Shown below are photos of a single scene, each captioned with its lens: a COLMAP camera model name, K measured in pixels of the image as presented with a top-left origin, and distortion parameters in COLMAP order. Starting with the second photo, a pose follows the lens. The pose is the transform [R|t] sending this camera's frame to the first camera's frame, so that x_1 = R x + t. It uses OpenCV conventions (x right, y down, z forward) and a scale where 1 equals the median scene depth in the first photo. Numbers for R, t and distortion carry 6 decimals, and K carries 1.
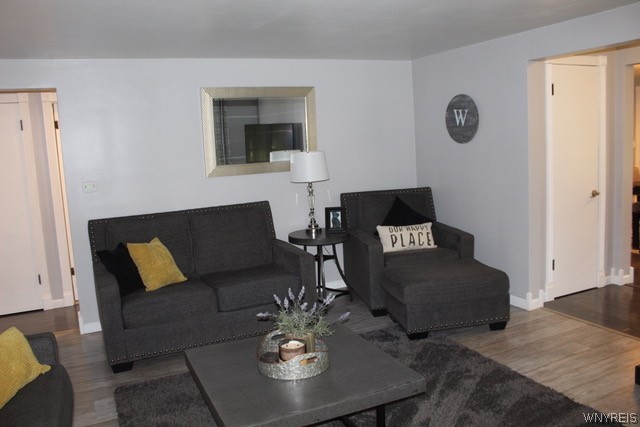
lens RADIAL K [[536.4, 0, 320.5], [0, 536.4, 208.8], [0, 0, 1]] dist [-0.158037, 0.148745]
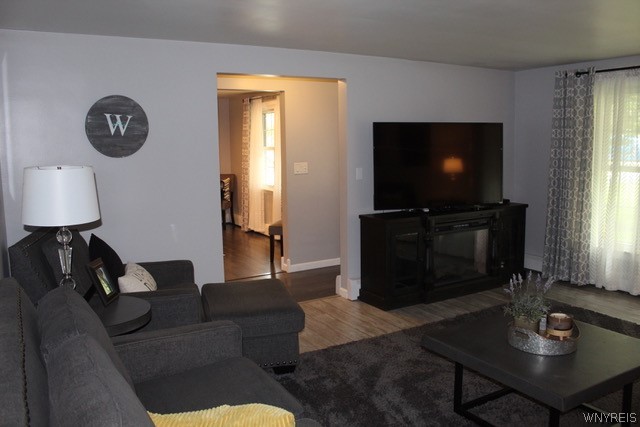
lens RADIAL K [[536.4, 0, 320.5], [0, 536.4, 208.8], [0, 0, 1]] dist [-0.158037, 0.148745]
pose [[-0.113661, -0.067934, 0.991194, -0.570435], [0.135168, 0.987326, 0.083169, -0.074437], [-0.984282, 0.143431, -0.103038, 0.820672]]
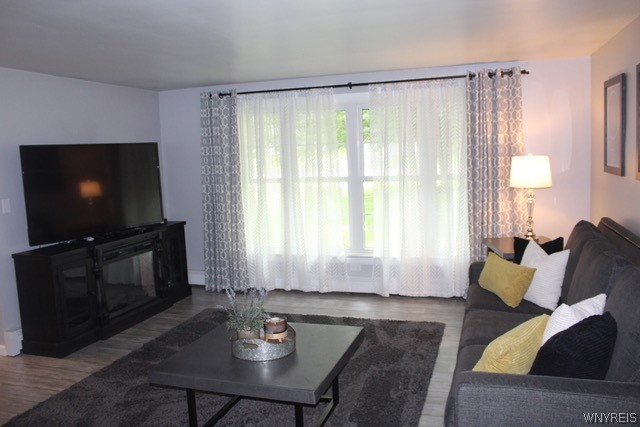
lens RADIAL K [[536.4, 0, 320.5], [0, 536.4, 208.8], [0, 0, 1]] dist [-0.158037, 0.148745]
pose [[-0.738857, 0.013062, 0.673736, -0.502950], [0.159401, 0.974825, 0.155909, -0.091251], [-0.654738, 0.222589, -0.722338, 0.906985]]
